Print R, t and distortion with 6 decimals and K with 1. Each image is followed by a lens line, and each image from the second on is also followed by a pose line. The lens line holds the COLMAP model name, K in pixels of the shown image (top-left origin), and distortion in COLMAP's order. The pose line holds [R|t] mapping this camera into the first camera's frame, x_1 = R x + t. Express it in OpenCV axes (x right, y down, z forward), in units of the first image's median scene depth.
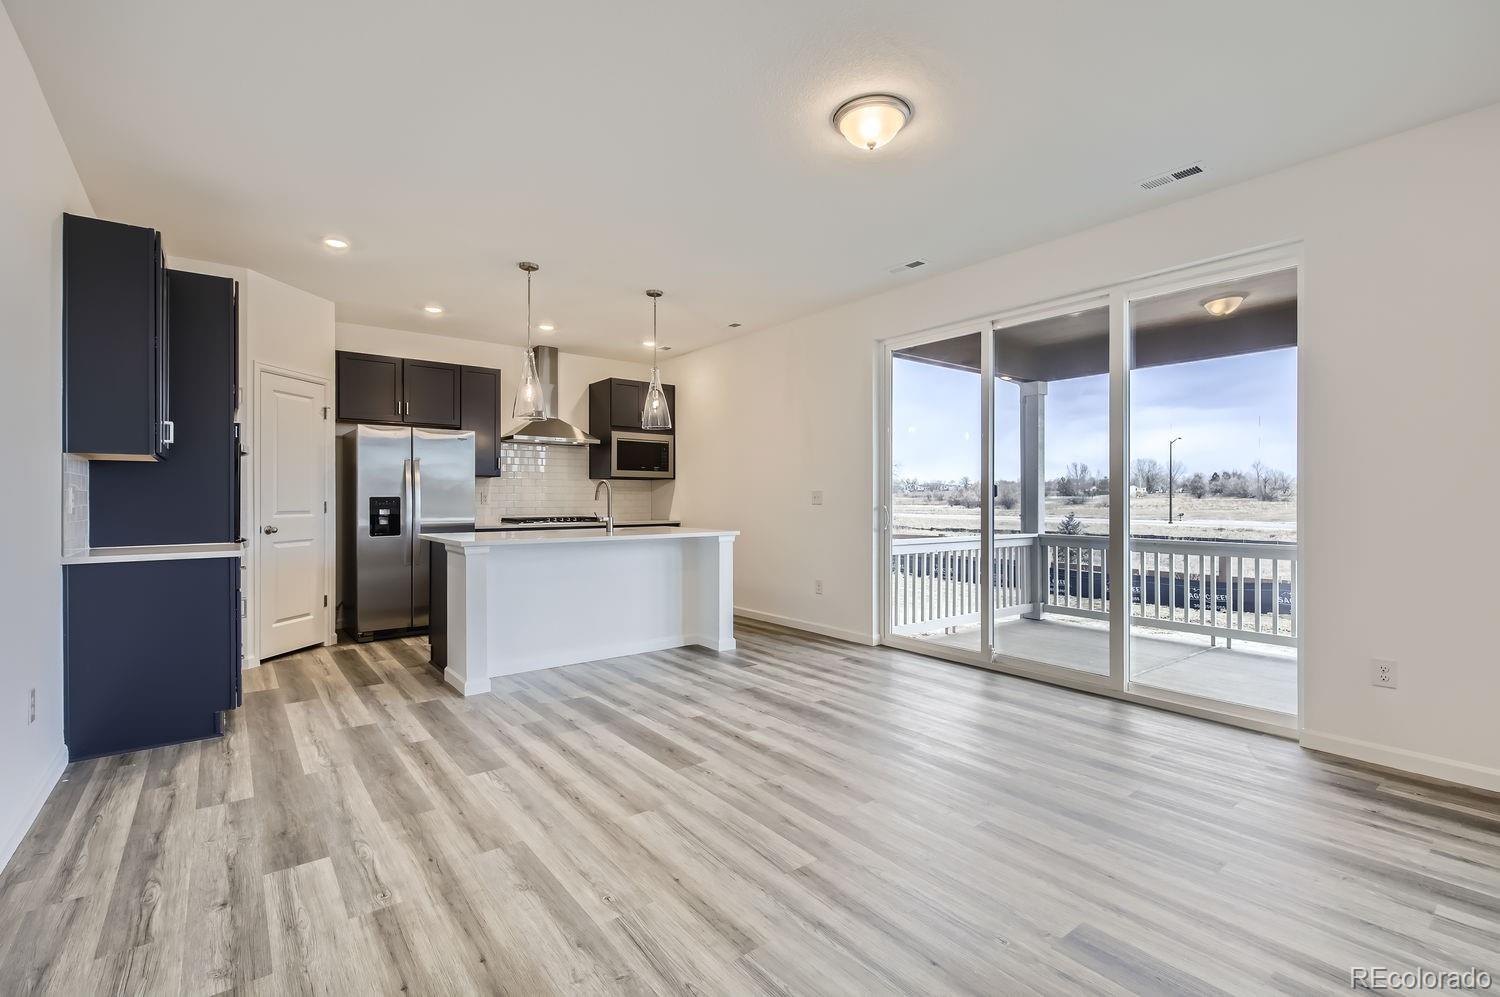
lens RADIAL K [[679.6, 0, 746.7], [0, 679.6, 497.2], [0, 0, 1]] dist [0.009625, -0.000987]
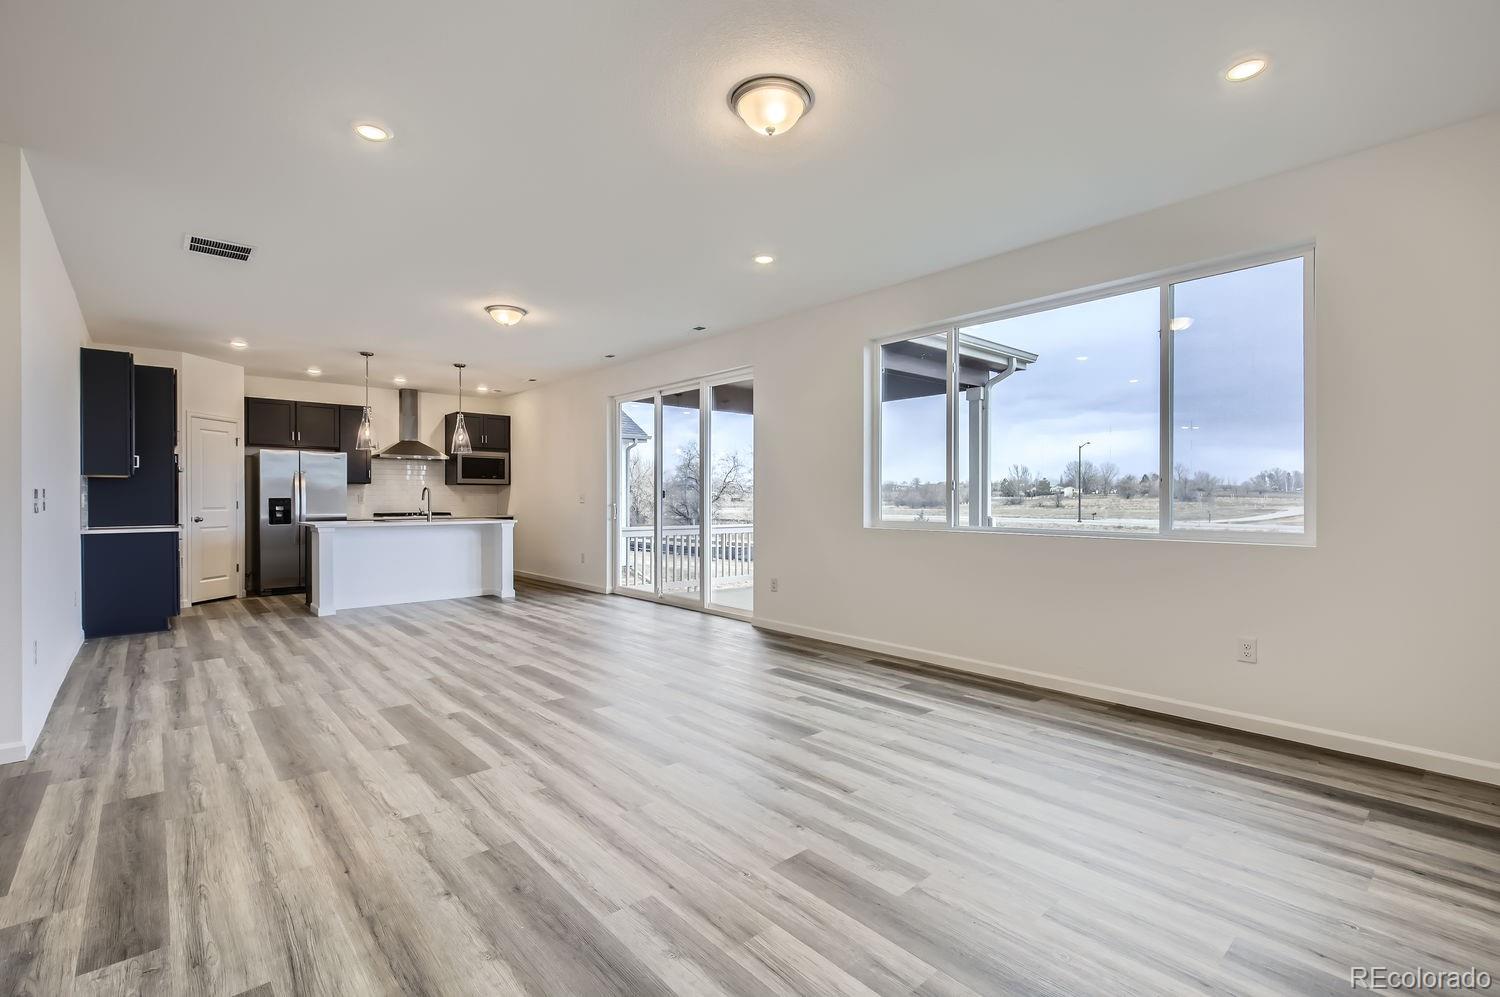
lens RADIAL K [[679.6, 0, 746.2], [0, 679.6, 502.6], [0, 0, 1]] dist [0.009625, -0.000987]
pose [[0.998246, -0.001442, 0.059184, 0.474253], [0.001047, 0.999977, 0.006714, 0.000838], [-0.059192, -0.006640, 0.998225, -0.652550]]
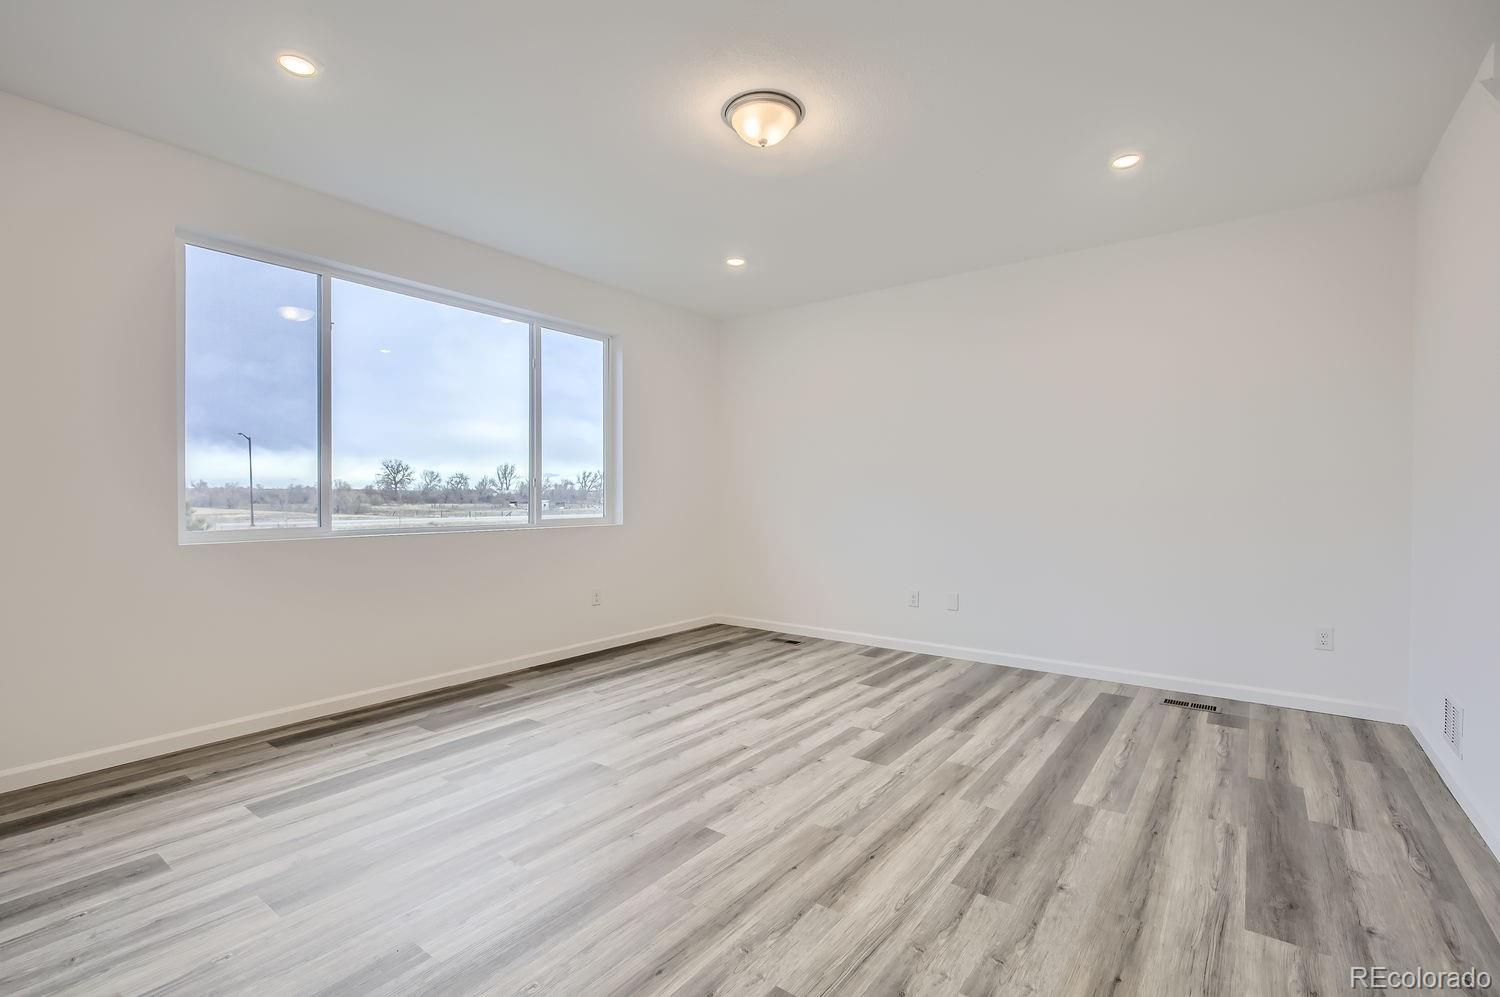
lens RADIAL K [[679.6, 0, 749.4], [0, 679.6, 497.7], [0, 0, 1]] dist [0.009625, -0.000987]
pose [[-0.269351, -0.004205, 0.963033, -0.063930], [-0.001181, 0.999991, 0.004036, 0.000610], [-0.963041, -0.000051, -0.269354, 0.110981]]
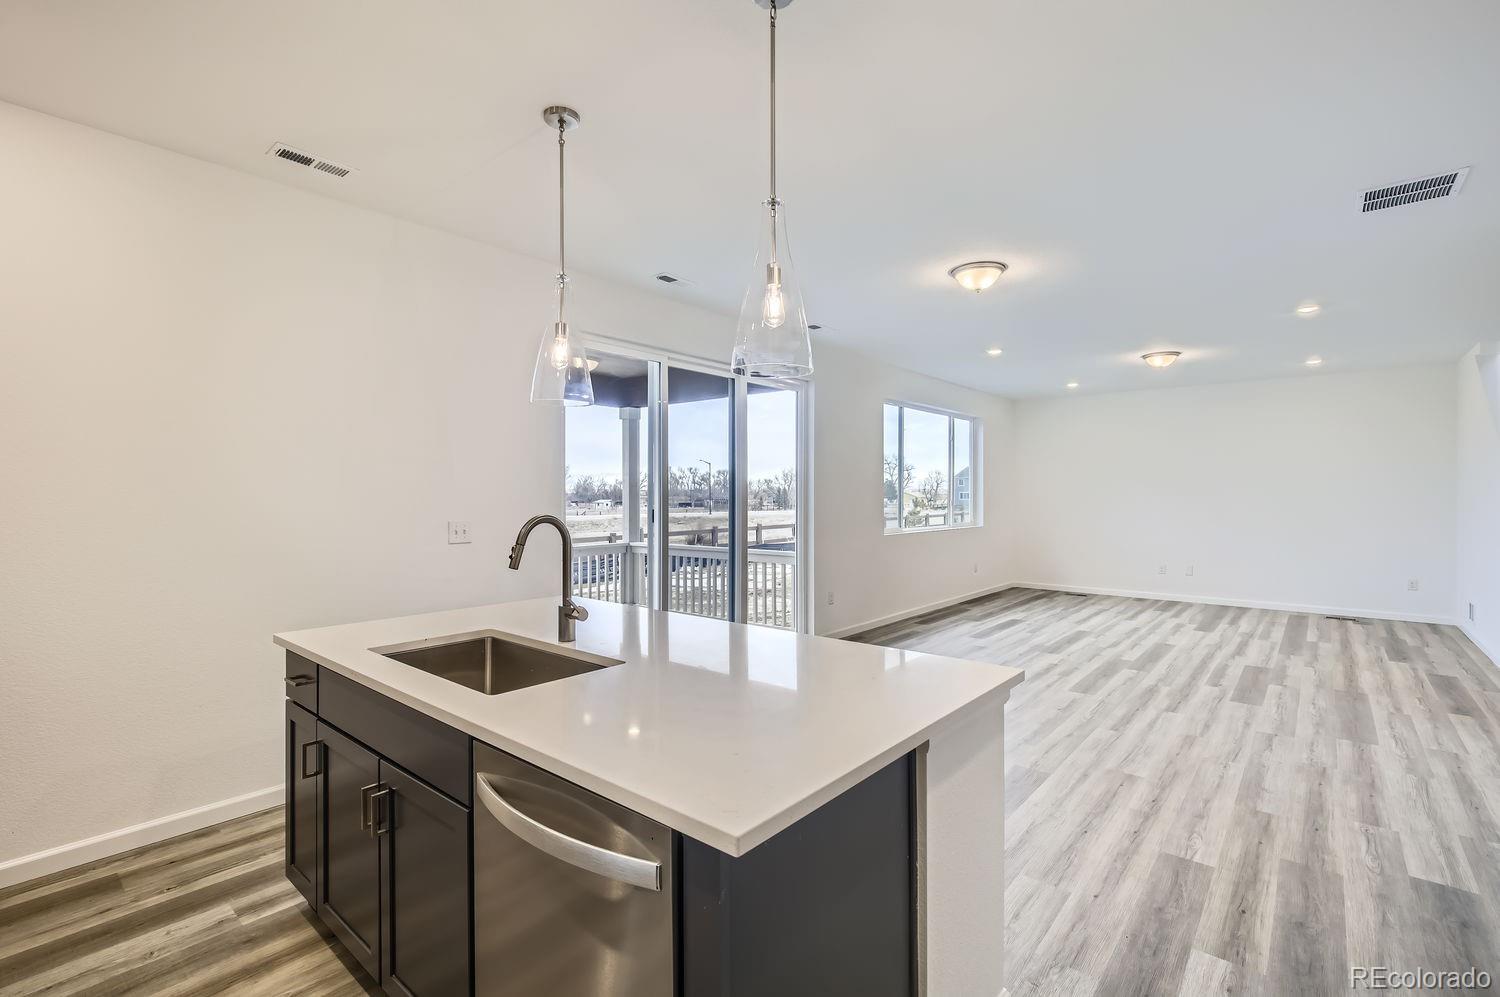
lens RADIAL K [[679.6, 0, 754.7], [0, 679.6, 498.1], [0, 0, 1]] dist [0.009625, -0.000987]
pose [[-0.216359, -0.005029, 0.976301, -0.707682], [0.000837, 0.999985, 0.005336, -0.044192], [-0.976314, 0.001972, -0.216351, 1.099336]]
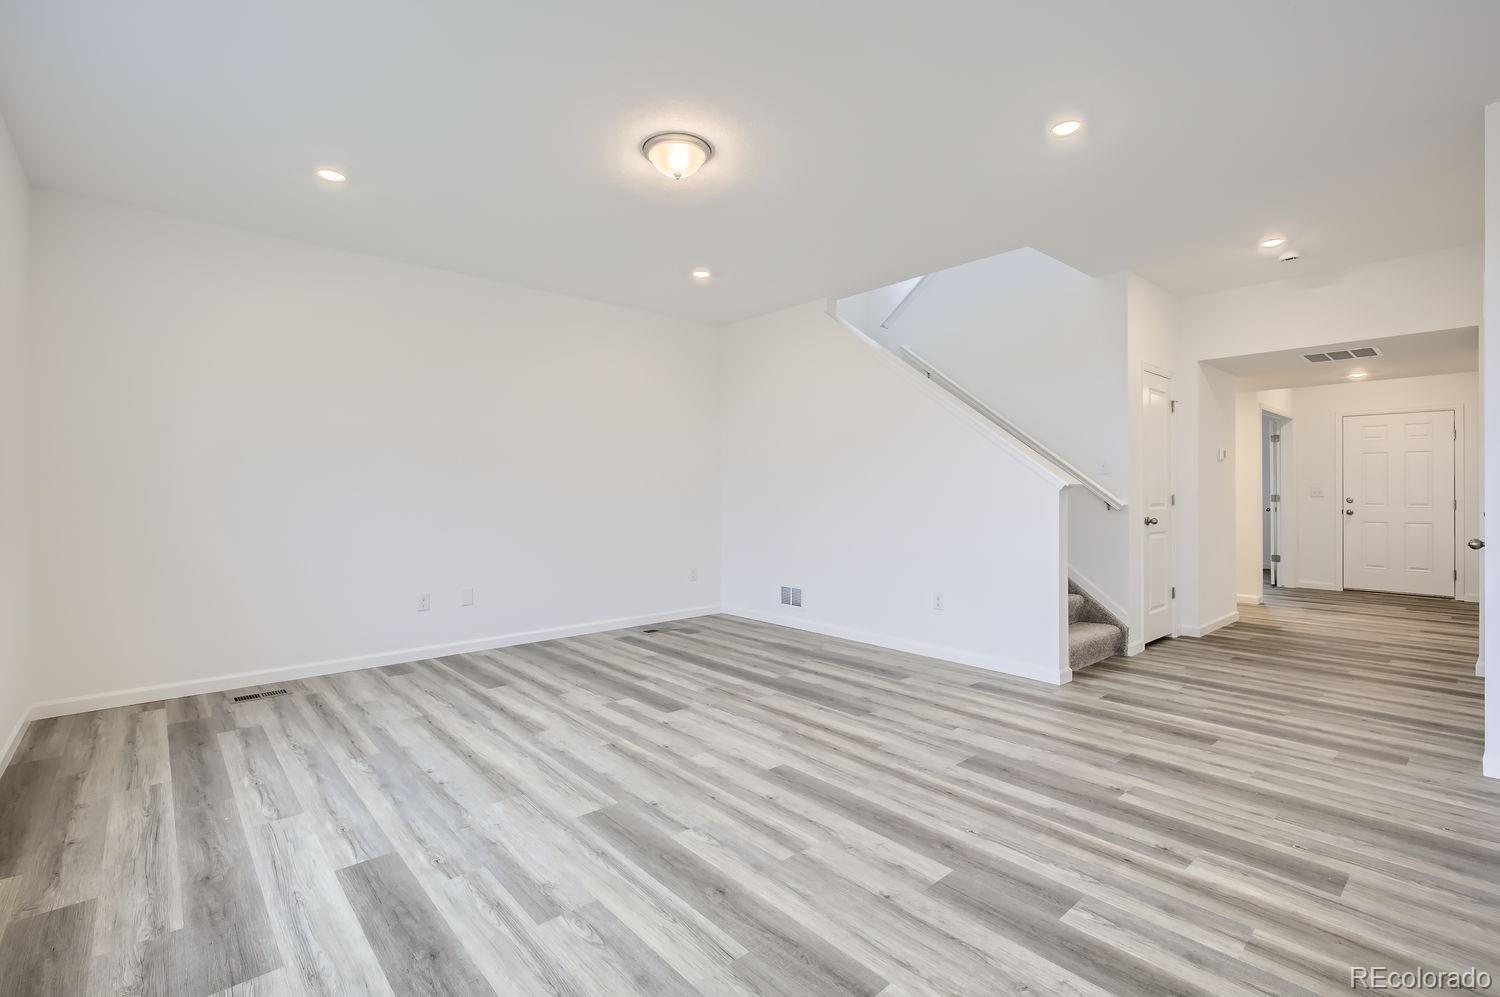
lens RADIAL K [[679.6, 0, 754.6], [0, 679.6, 494.1], [0, 0, 1]] dist [0.009625, -0.000987]
pose [[-0.997612, 0.001030, -0.069064, 0.500704], [0.000813, 0.999995, 0.003170, 0.003241], [0.069067, 0.003107, -0.997607, 0.616780]]
